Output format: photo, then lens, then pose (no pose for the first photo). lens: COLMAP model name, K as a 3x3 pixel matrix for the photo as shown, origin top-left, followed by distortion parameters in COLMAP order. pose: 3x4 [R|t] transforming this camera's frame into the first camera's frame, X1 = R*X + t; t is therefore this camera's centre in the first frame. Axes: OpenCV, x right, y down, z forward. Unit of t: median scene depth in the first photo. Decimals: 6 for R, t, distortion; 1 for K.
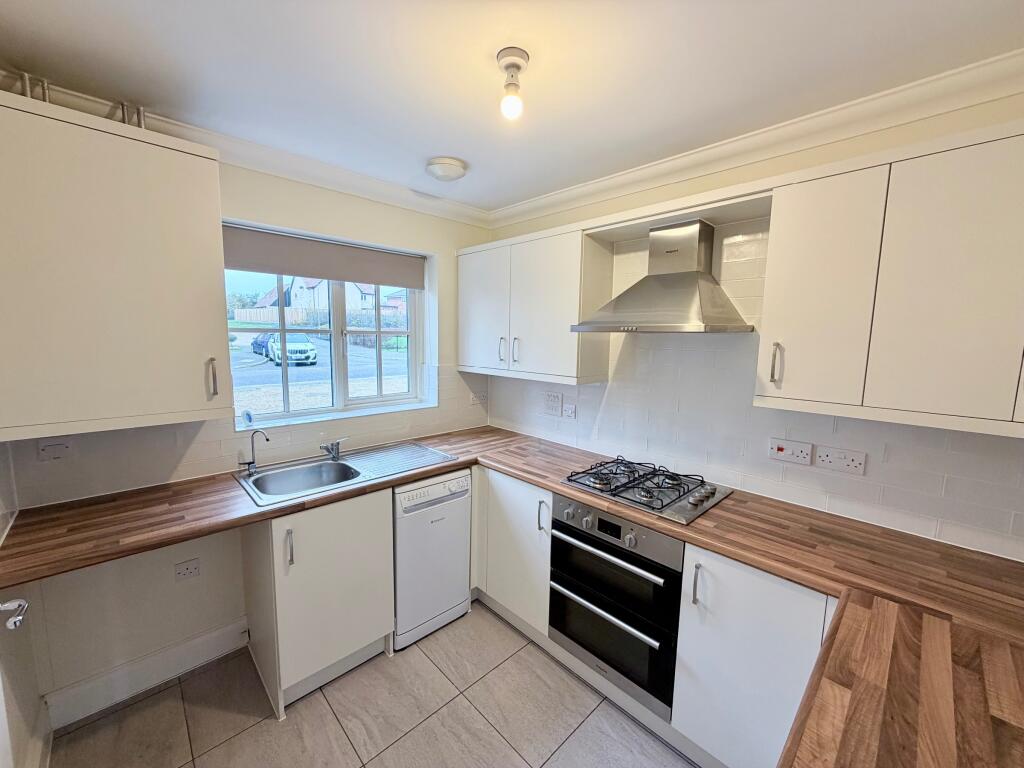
lens RADIAL K [[406.0, 0, 534.9], [0, 406.0, 388.0], [0, 0, 1]] dist [-0.002830, -0.000956]
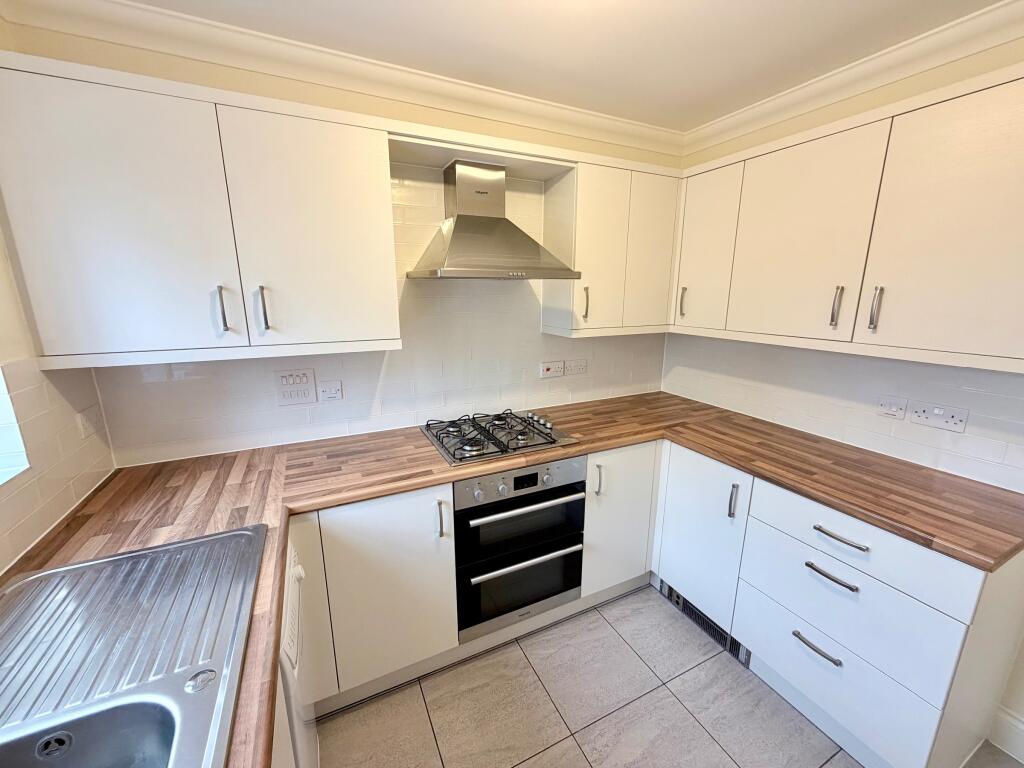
lens RADIAL K [[406.0, 0, 512.0], [0, 406.0, 382.4], [0, 0, 1]] dist [-0.002830, -0.000956]
pose [[0.331693, -0.231534, 0.914534, -0.600167], [0.118707, 0.971953, 0.203017, -0.083450], [-0.935889, 0.041222, 0.349875, 0.595931]]
